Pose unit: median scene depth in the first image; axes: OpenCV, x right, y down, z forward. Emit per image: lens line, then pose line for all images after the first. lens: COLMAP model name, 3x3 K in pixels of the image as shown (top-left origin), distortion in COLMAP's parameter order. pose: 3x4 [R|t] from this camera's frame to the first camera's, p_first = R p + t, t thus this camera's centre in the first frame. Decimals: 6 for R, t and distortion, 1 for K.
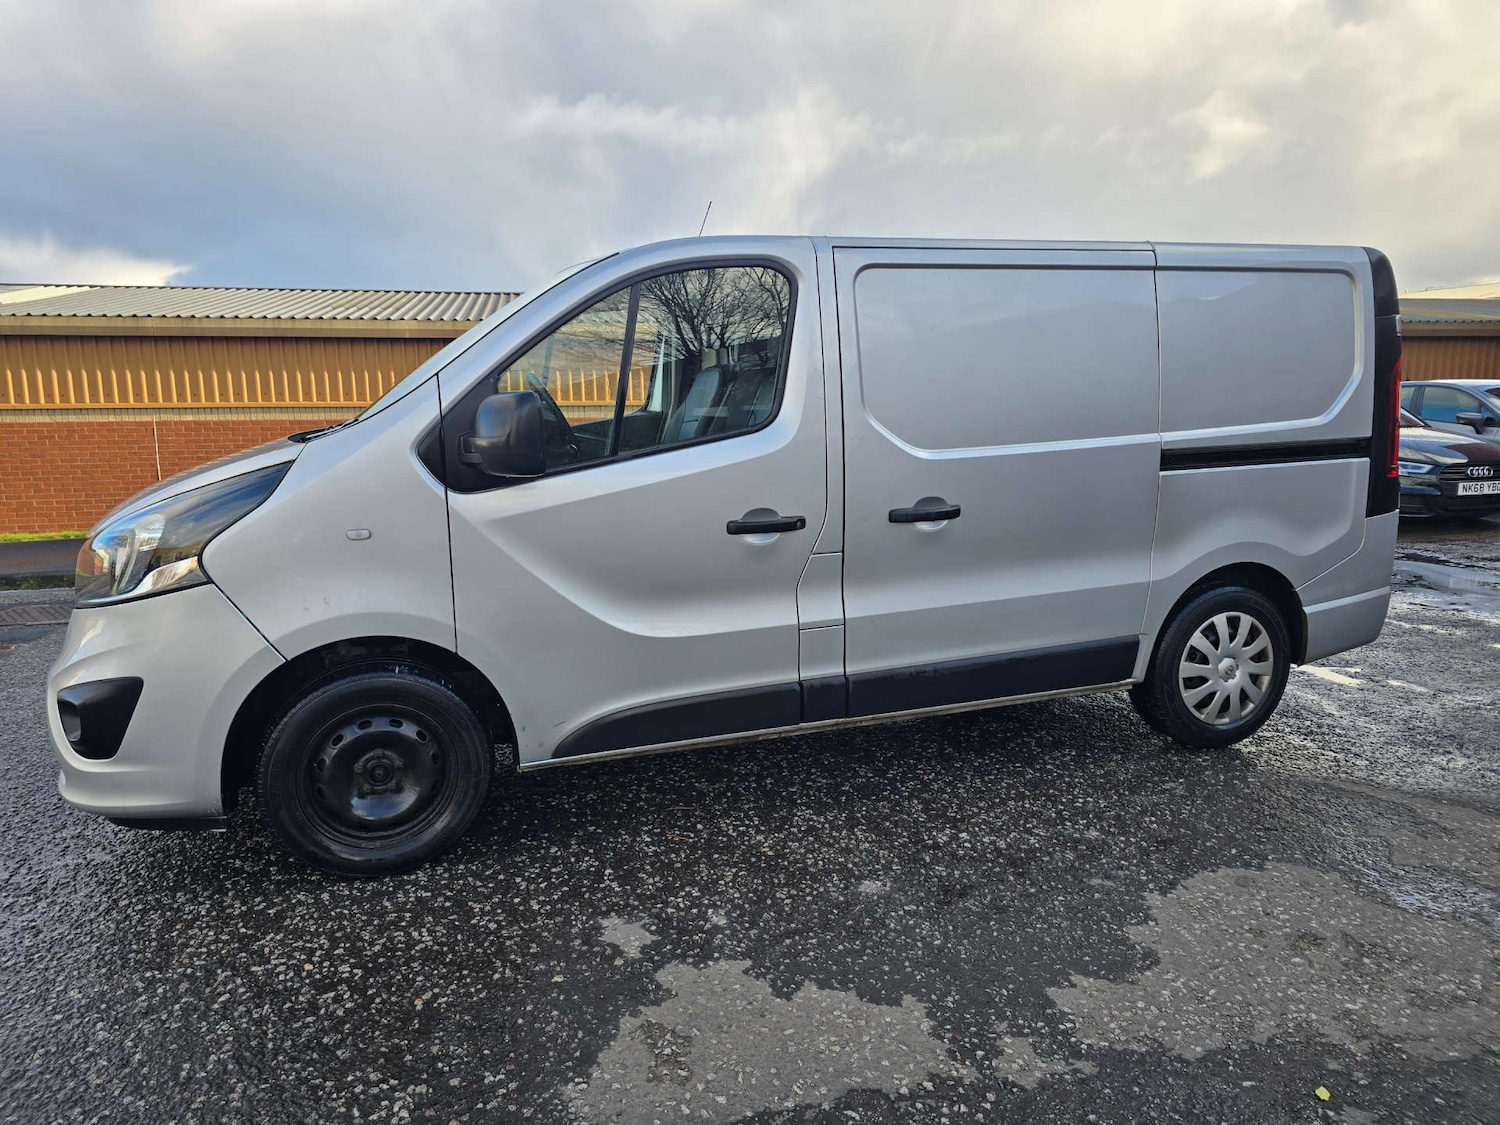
lens RADIAL K [[1002.5, 0, 752.7], [0, 1002.5, 543.6], [0, 0, 1]] dist [0.055226, -0.044099]
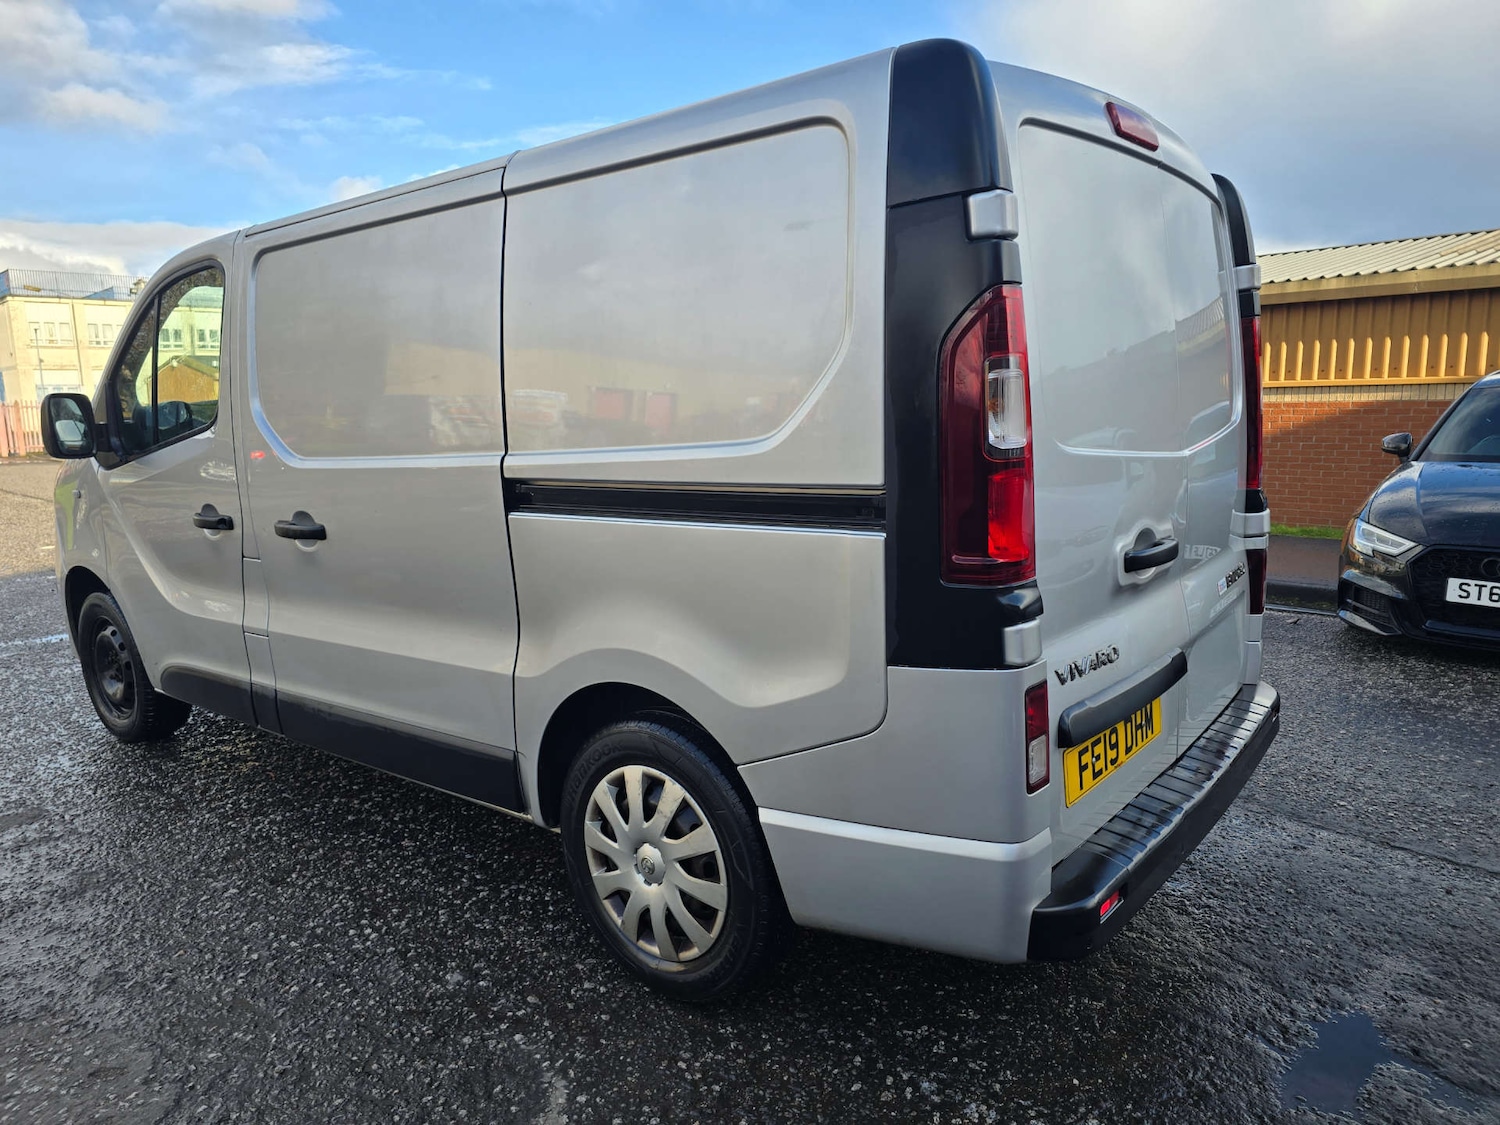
lens RADIAL K [[996.6, 0, 759.4], [0, 996.6, 559.1], [0, 0, 1]] dist [0.065760, -0.050690]
pose [[0.542580, 0.133586, -0.829314, 1.129129], [-0.105058, 0.990313, 0.090786, -0.127700], [0.833408, 0.037867, 0.551359, 0.859139]]
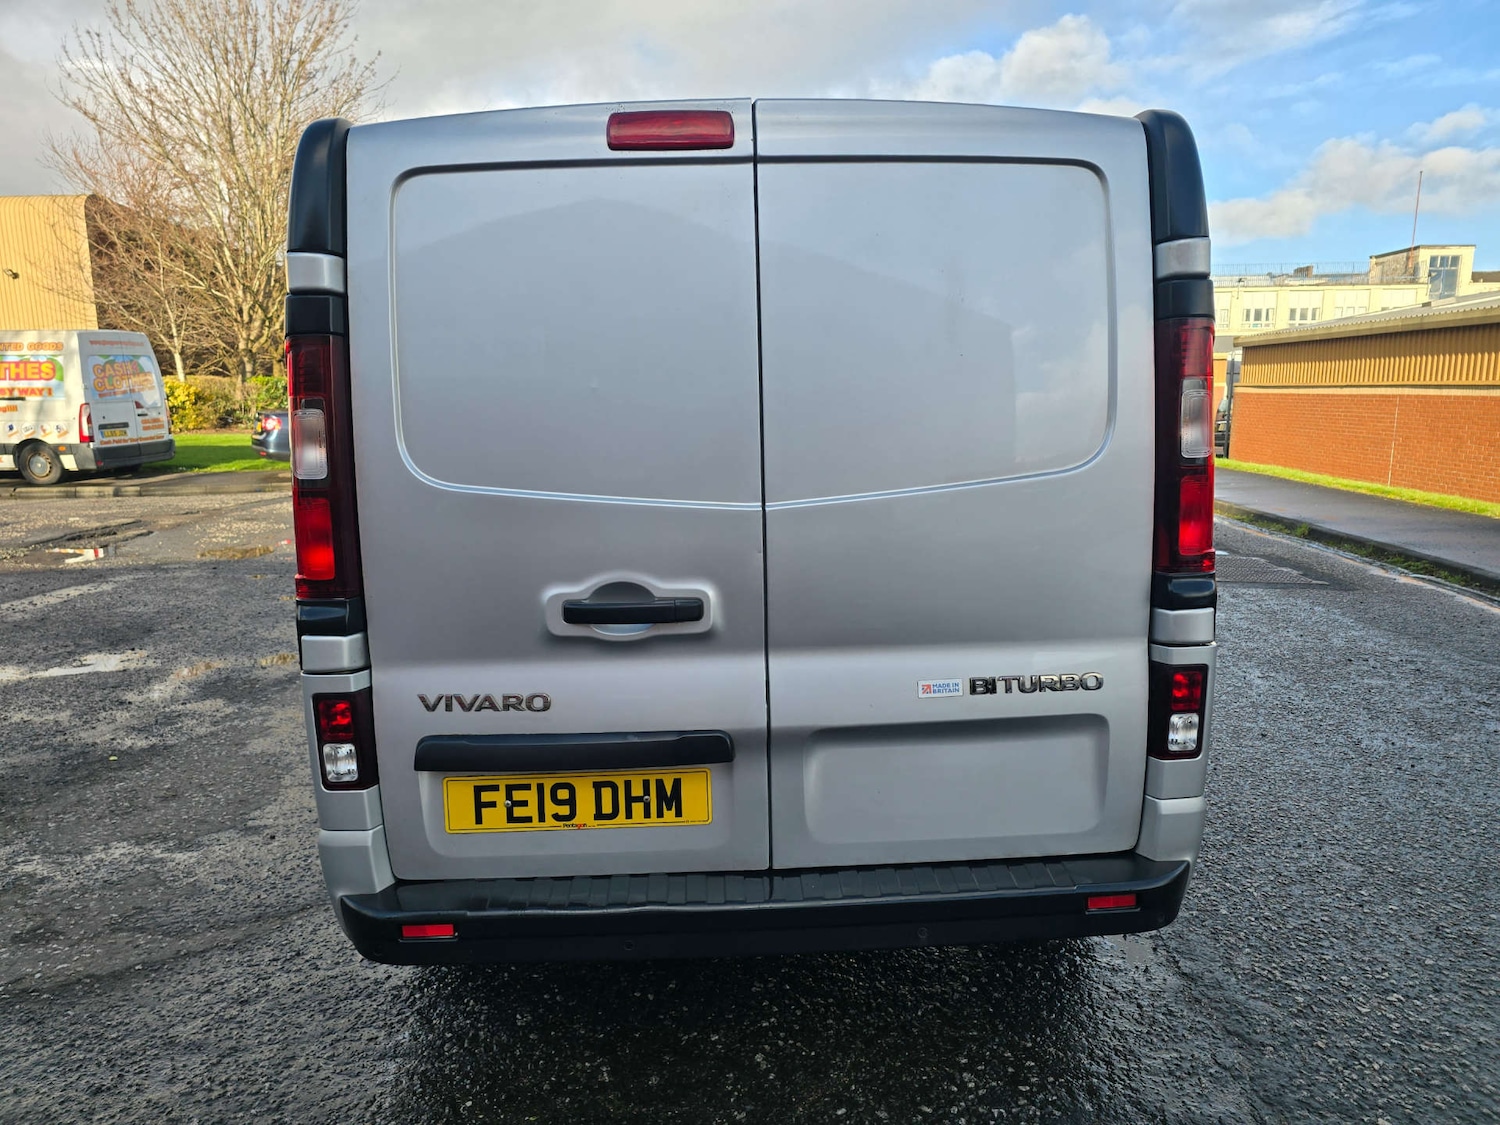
lens RADIAL K [[996.6, 0, 759.4], [0, 996.6, 559.1], [0, 0, 1]] dist [0.065760, -0.050690]
pose [[-0.281721, 0.172031, -0.943948, 1.247493], [-0.120773, 0.969613, 0.212753, -0.257971], [0.951865, 0.173941, -0.252384, 1.624631]]
